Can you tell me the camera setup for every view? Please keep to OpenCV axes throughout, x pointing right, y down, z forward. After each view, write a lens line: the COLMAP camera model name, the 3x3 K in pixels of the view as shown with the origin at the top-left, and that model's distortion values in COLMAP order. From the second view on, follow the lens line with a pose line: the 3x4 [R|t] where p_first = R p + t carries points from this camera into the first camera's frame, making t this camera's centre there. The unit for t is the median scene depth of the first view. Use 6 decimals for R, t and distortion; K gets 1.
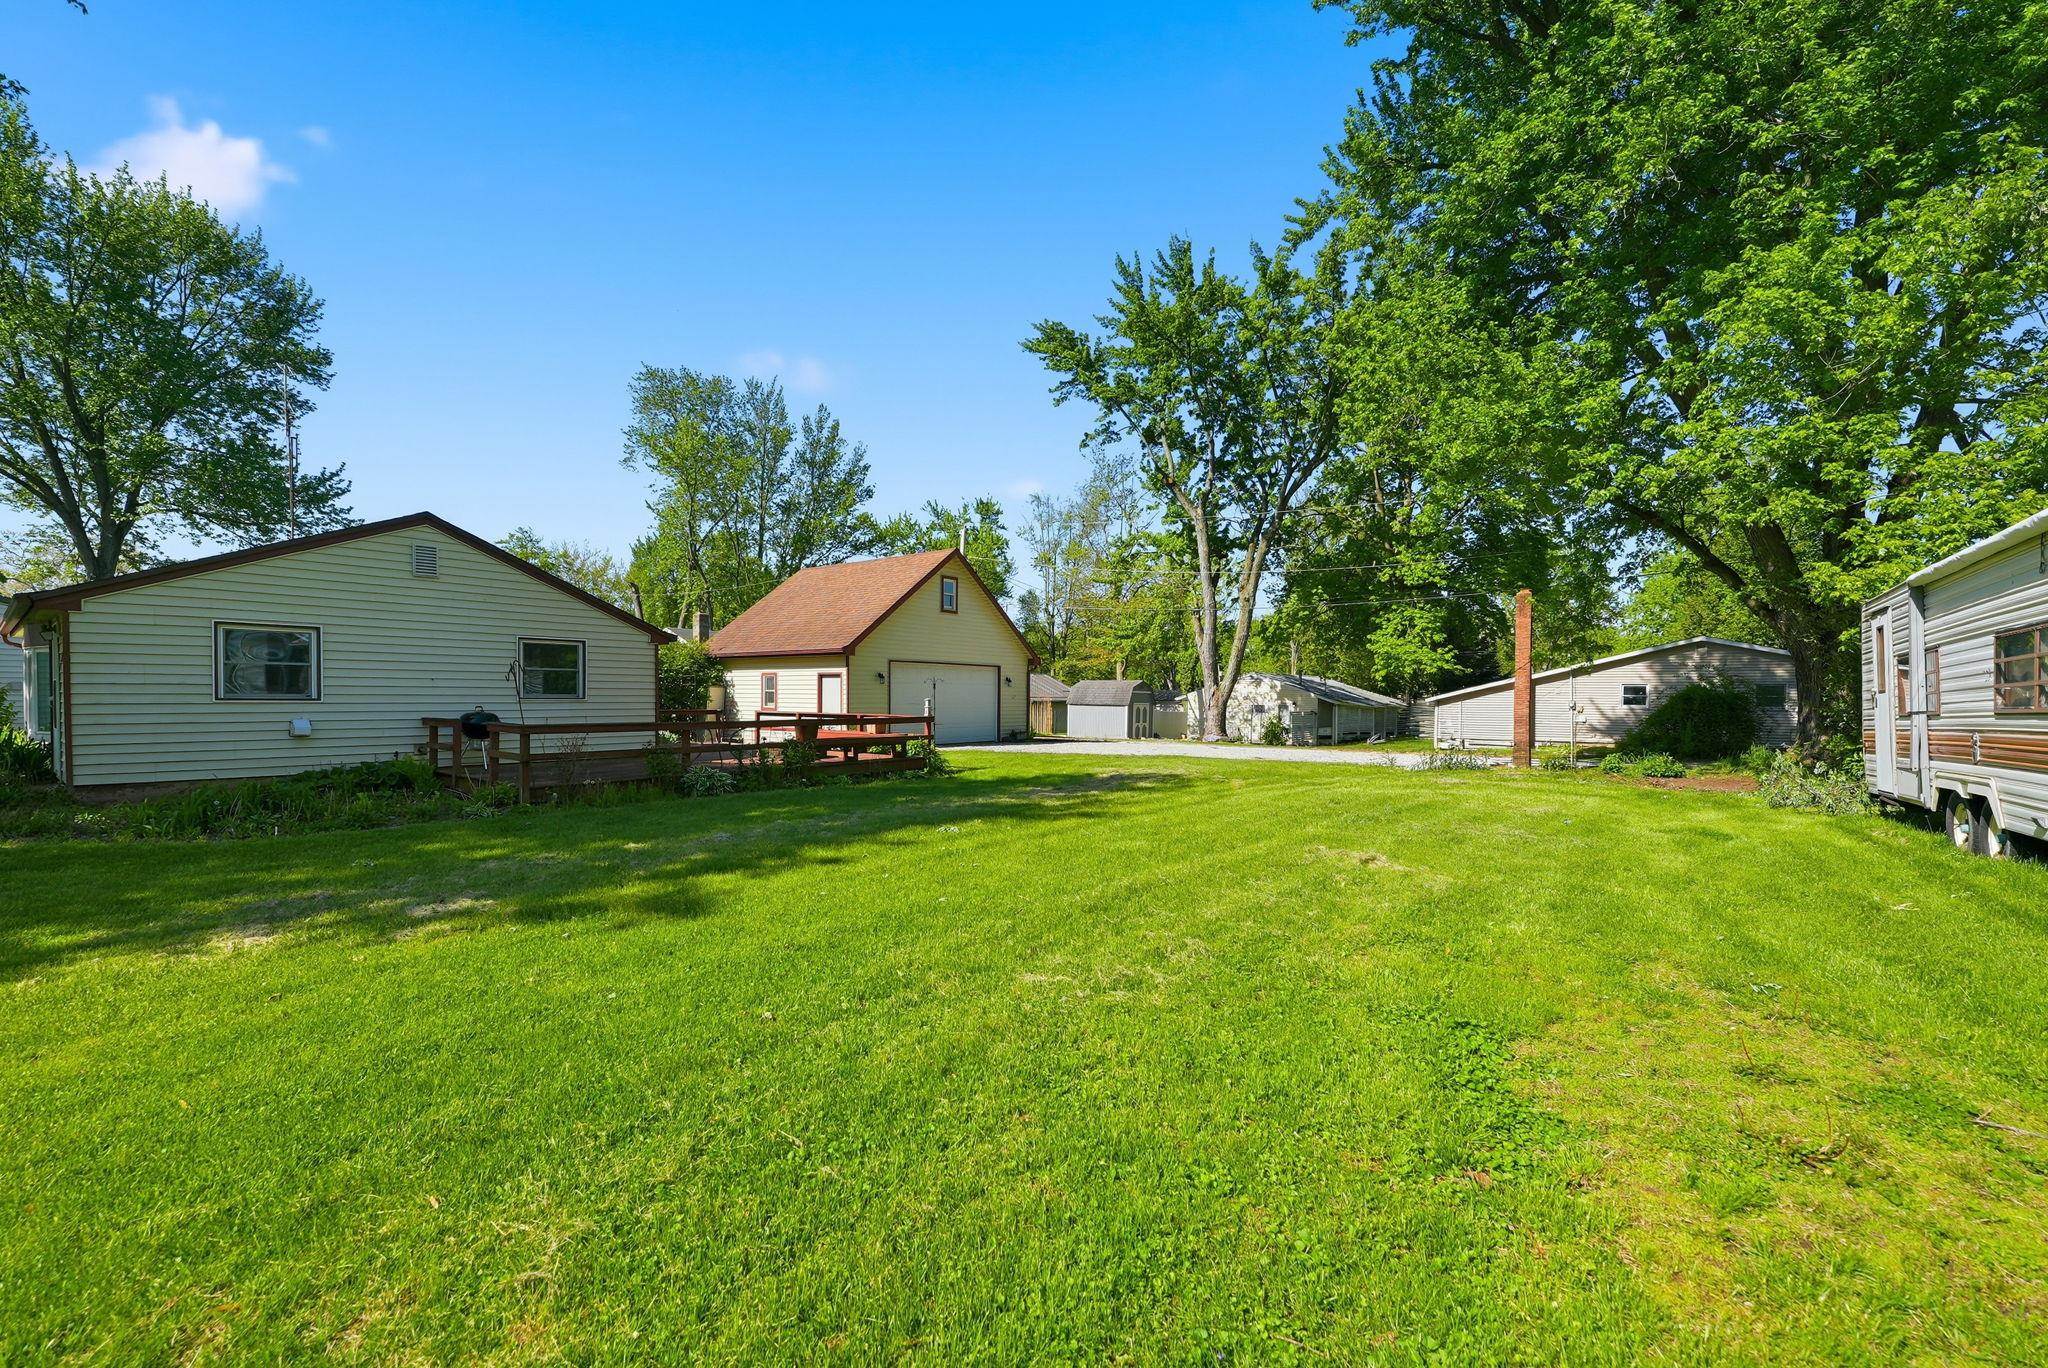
lens RADIAL K [[825.2, 0, 1023.6], [0, 825.2, 690.8], [0, 0, 1]] dist [0.002400, -0.000524]
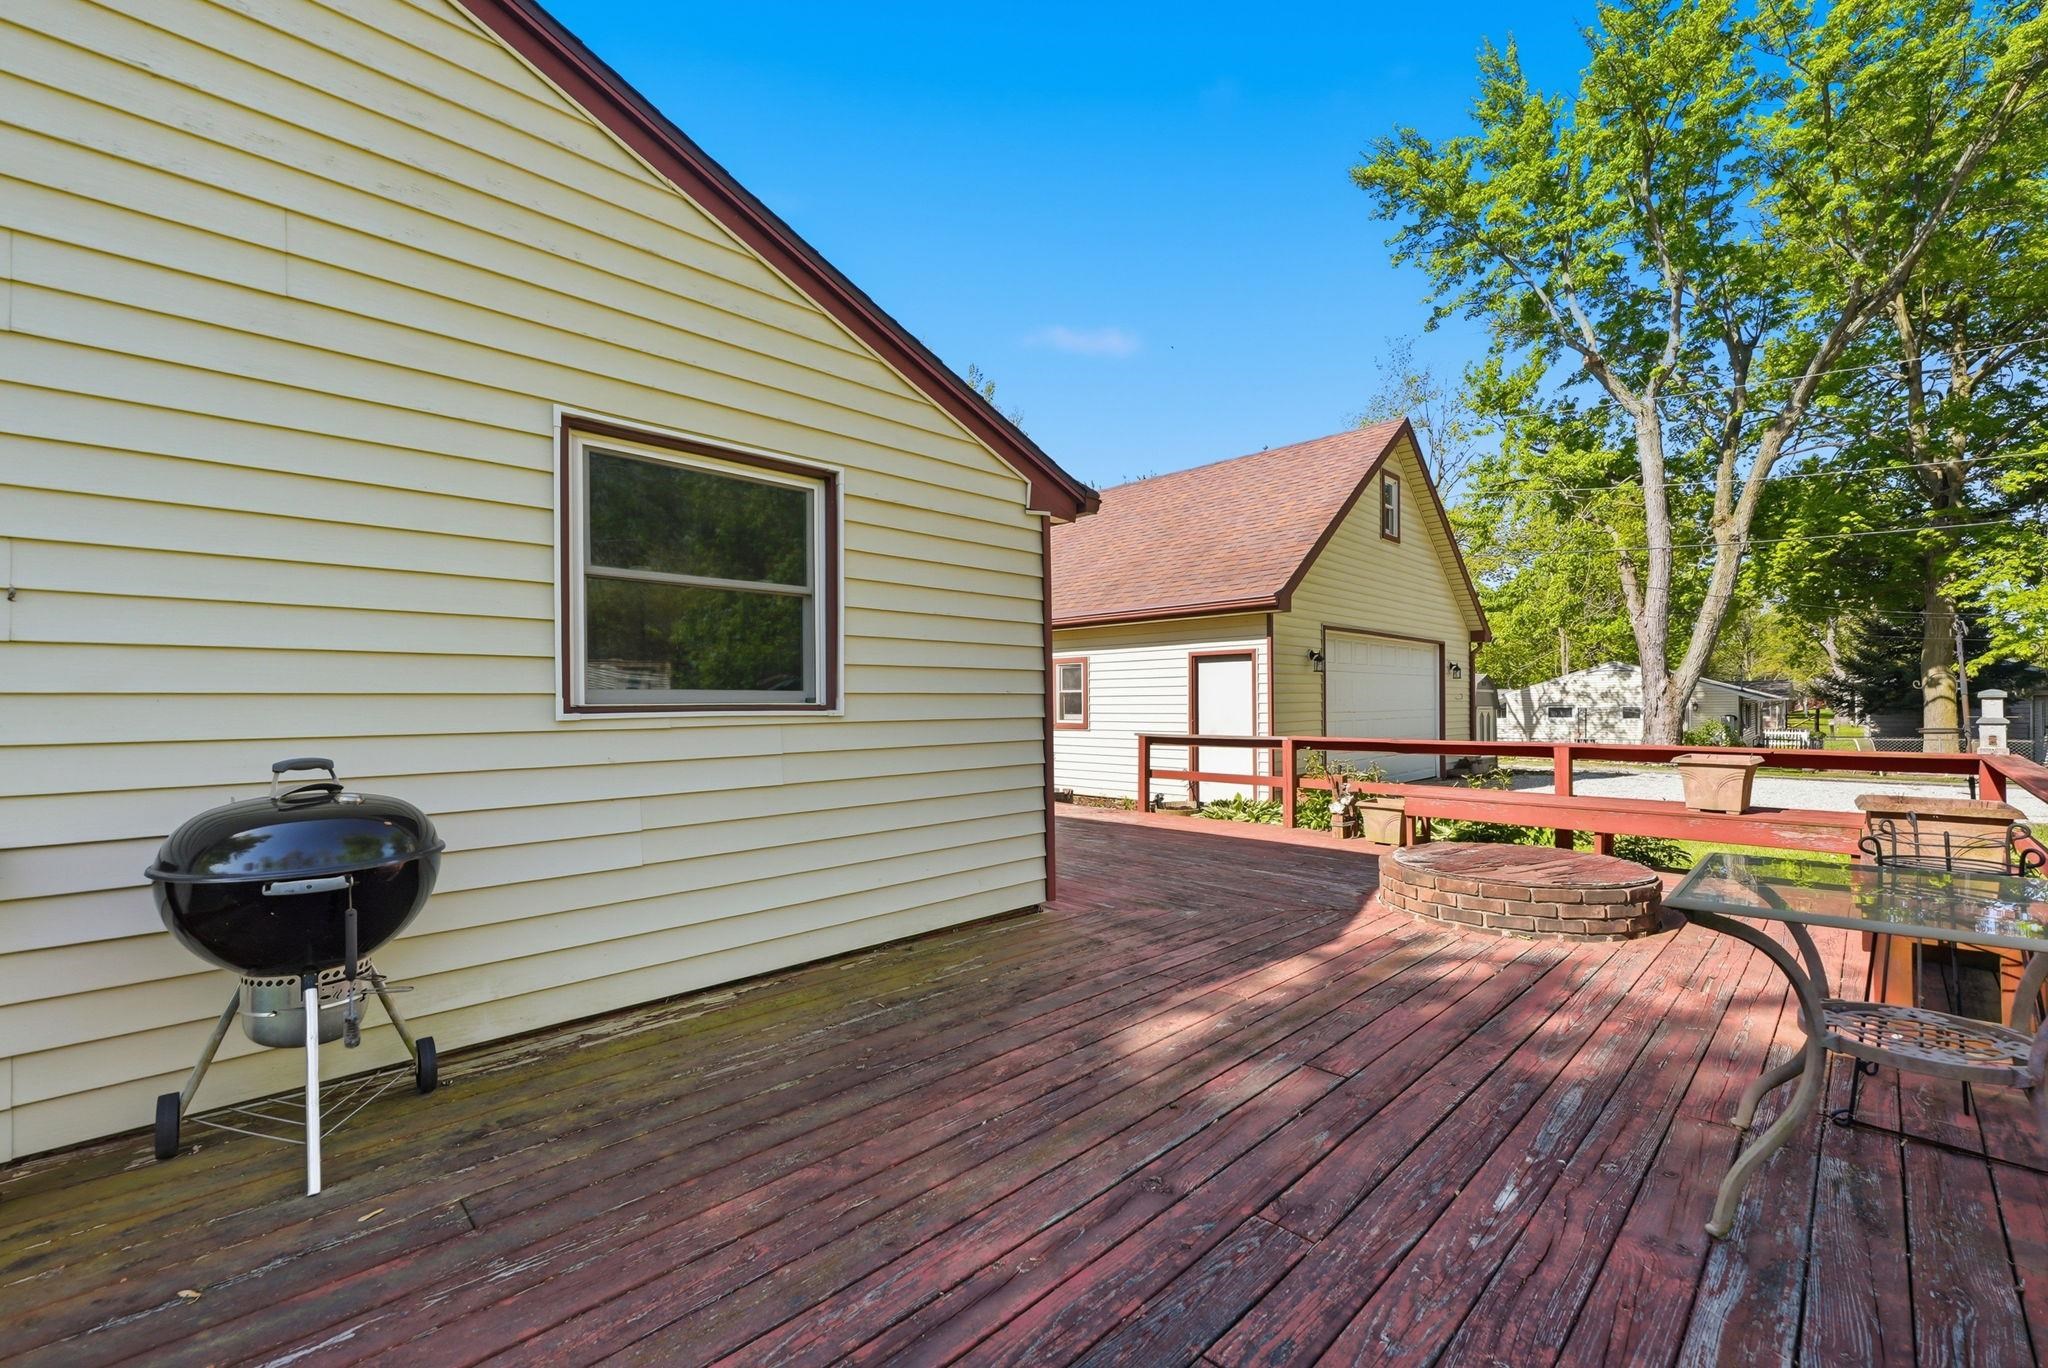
lens RADIAL K [[825.2, 0, 1020.0], [0, 825.2, 710.6], [0, 0, 1]] dist [0.002400, -0.000524]
pose [[0.988315, -0.012150, -0.151943, -0.167516], [0.014448, 0.999797, 0.014029, 0.002950], [0.151742, -0.016060, 0.988290, 0.291088]]
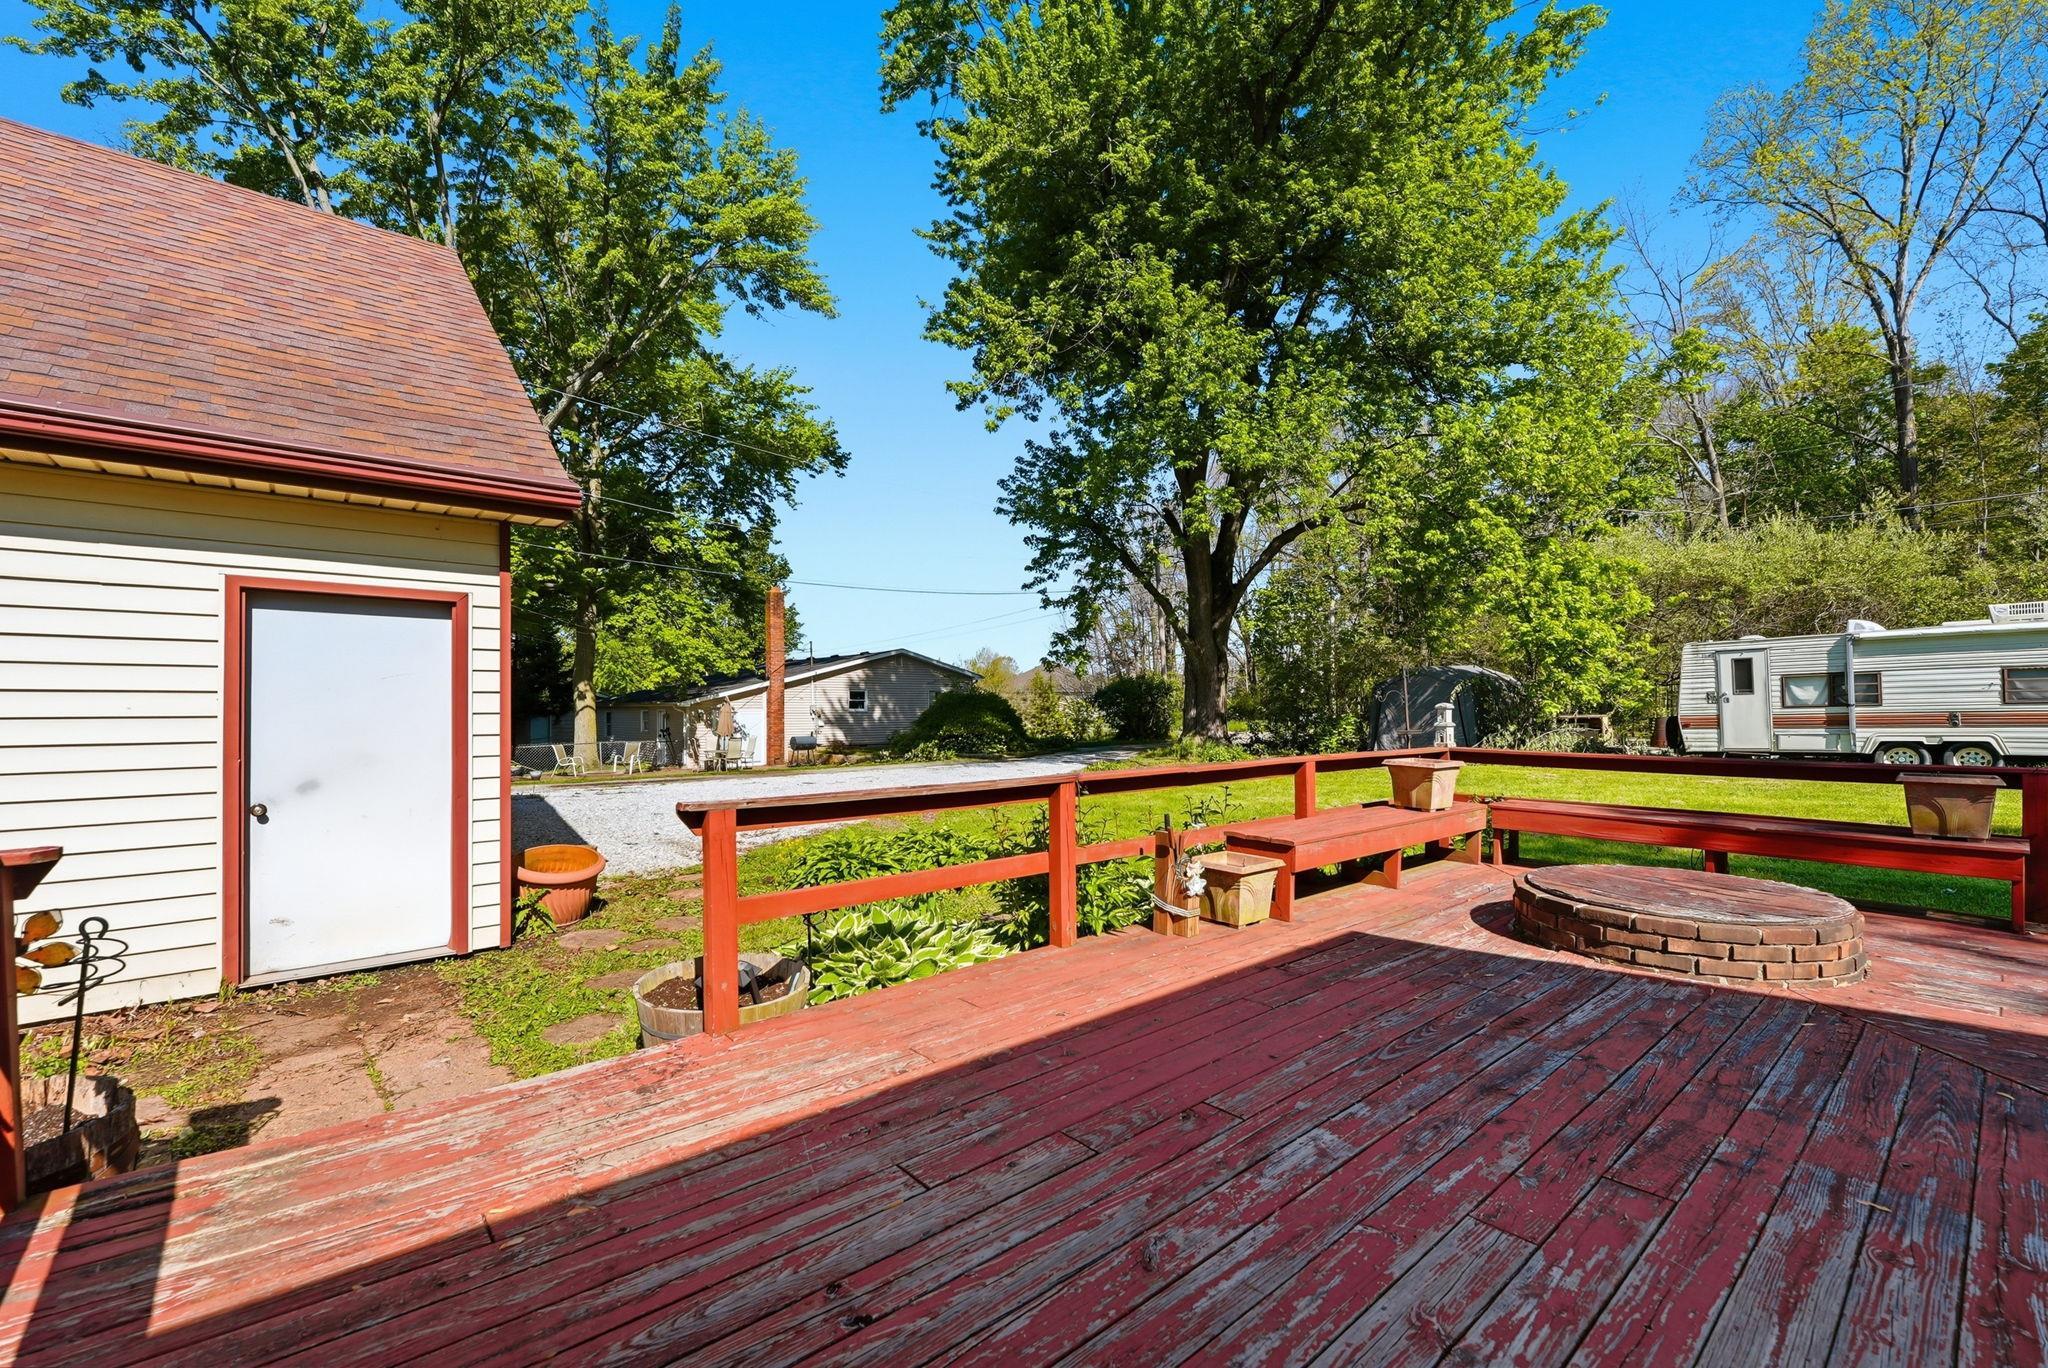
lens RADIAL K [[825.2, 0, 1007.0], [0, 825.2, 691.3], [0, 0, 1]] dist [0.002400, -0.000524]
pose [[0.218702, 0.007948, 0.975759, -0.237918], [0.000018, 0.999967, -0.008150, 0.003165], [-0.975792, 0.001800, 0.218695, 0.477756]]
